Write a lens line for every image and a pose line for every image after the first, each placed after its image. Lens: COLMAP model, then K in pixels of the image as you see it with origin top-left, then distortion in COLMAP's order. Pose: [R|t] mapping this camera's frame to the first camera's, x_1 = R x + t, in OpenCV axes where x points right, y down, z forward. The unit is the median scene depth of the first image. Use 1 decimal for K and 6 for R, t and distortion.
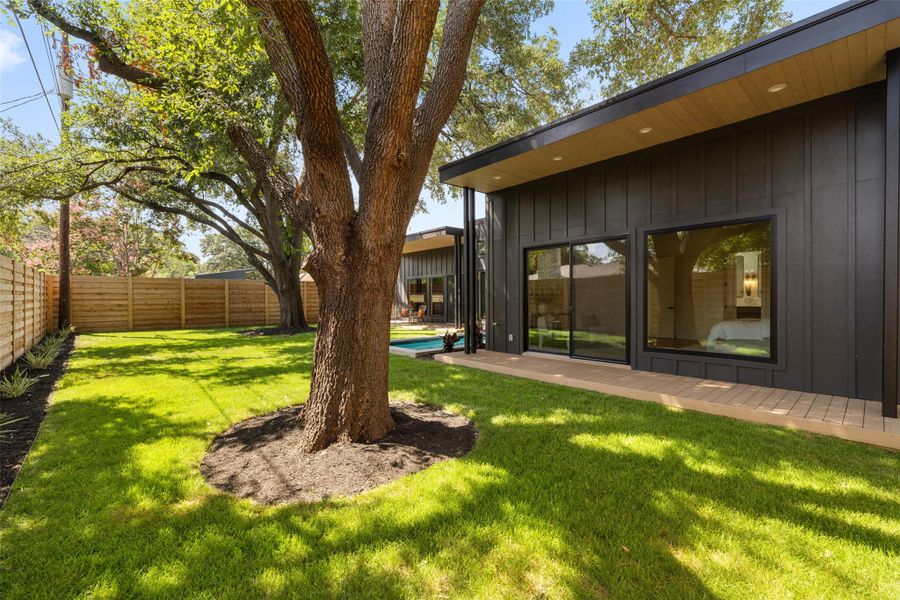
lens RADIAL K [[378.4, 0, 449.2], [0, 378.4, 295.3], [0, 0, 1]] dist [-0.000463, -0.000317]
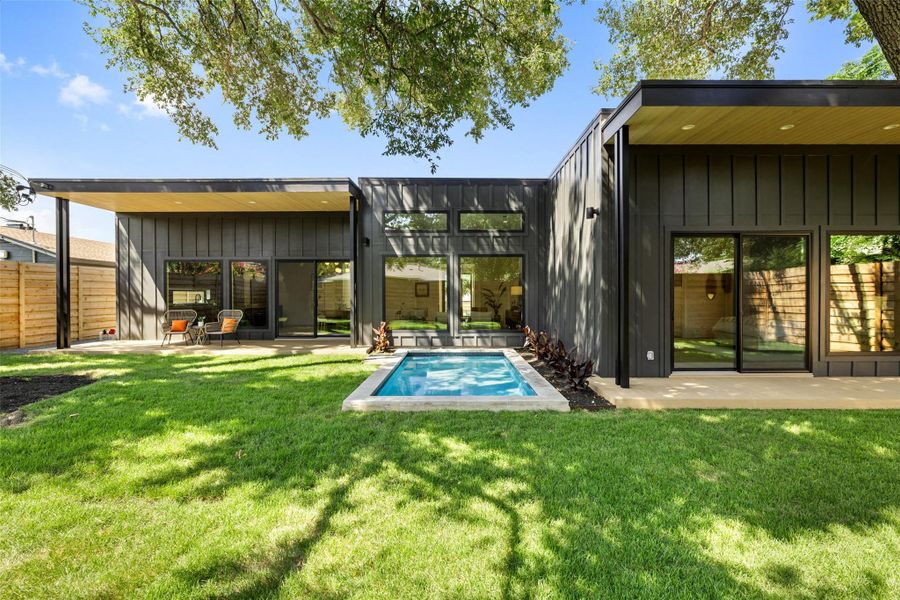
lens RADIAL K [[378.4, 0, 449.2], [0, 378.4, 295.3], [0, 0, 1]] dist [-0.000463, -0.000317]
pose [[0.637097, -0.004544, 0.770770, -0.363302], [-0.004940, 0.999938, 0.009978, -0.004138], [-0.770768, -0.010164, 0.637035, 0.483184]]
